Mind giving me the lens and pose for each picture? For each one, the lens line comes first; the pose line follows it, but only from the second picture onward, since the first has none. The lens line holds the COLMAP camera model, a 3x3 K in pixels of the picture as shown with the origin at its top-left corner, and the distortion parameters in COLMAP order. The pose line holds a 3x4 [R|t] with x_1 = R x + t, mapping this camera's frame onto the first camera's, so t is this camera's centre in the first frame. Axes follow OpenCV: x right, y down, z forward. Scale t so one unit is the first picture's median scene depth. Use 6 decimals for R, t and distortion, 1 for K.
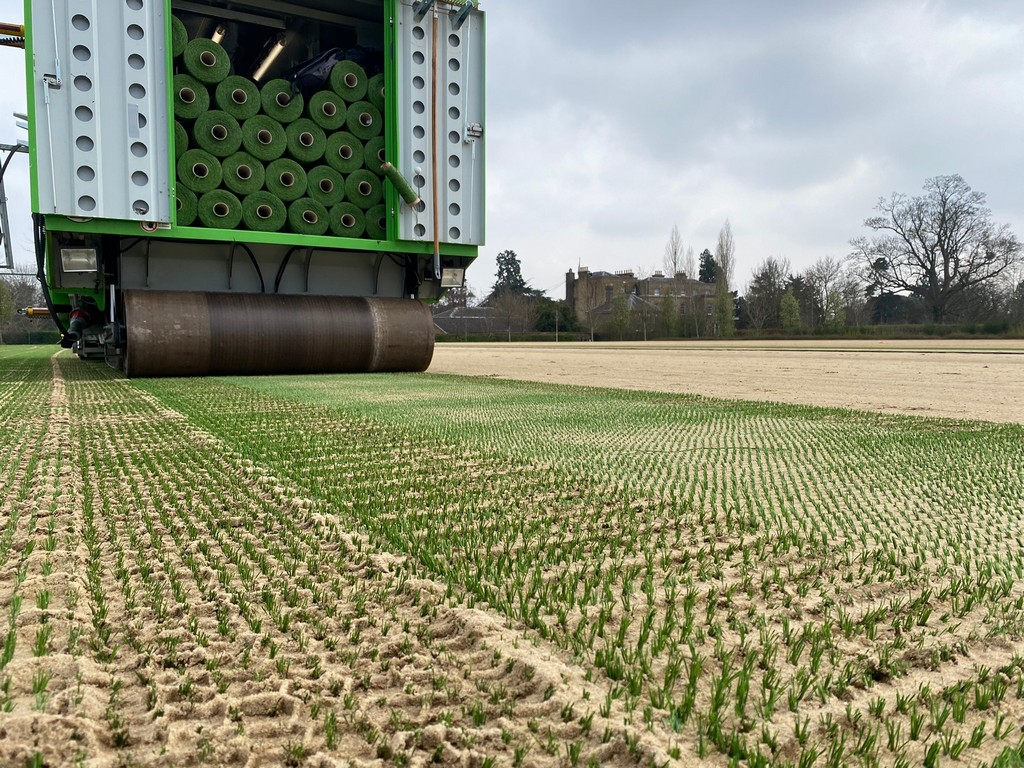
lens RADIAL K [[766.6, 0, 512.0], [0, 766.6, 384.0], [0, 0, 1]] dist [0.059942, -0.072135]
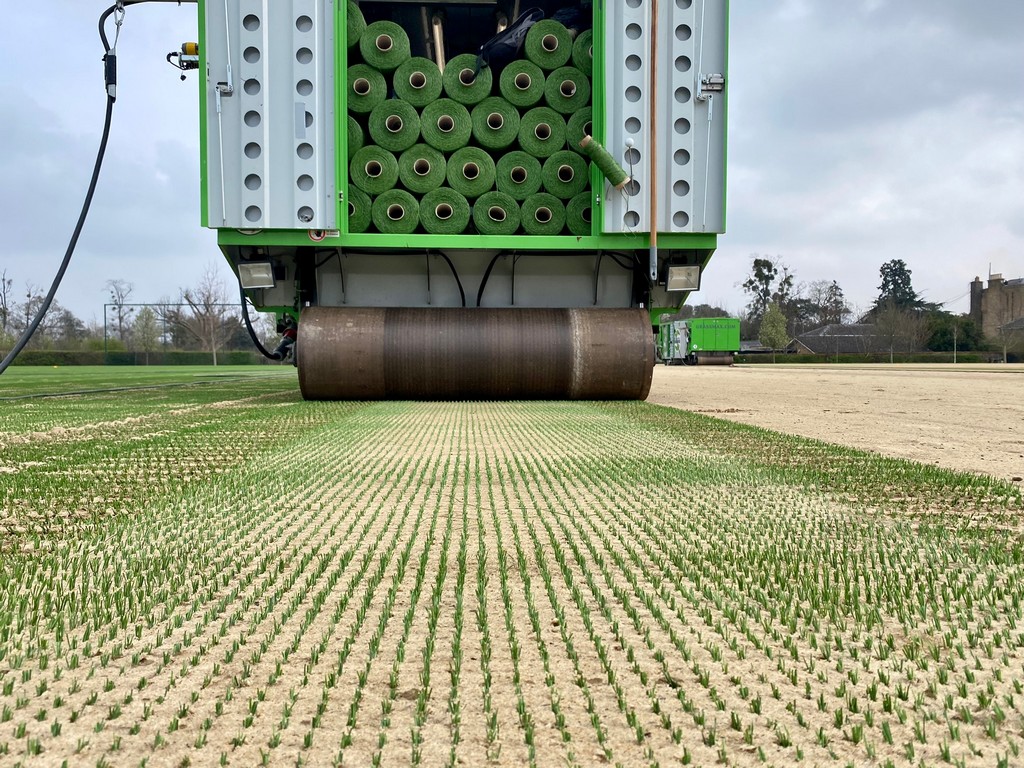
lens RADIAL K [[780.9, 0, 512.0], [0, 780.9, 384.0], [0, 0, 1]] dist [0.008550, -0.000291]
pose [[0.895642, 0.014323, -0.444544, 0.128253], [-0.026640, 0.999414, -0.021472, -0.013498], [0.443976, 0.031074, 0.895500, 0.252045]]
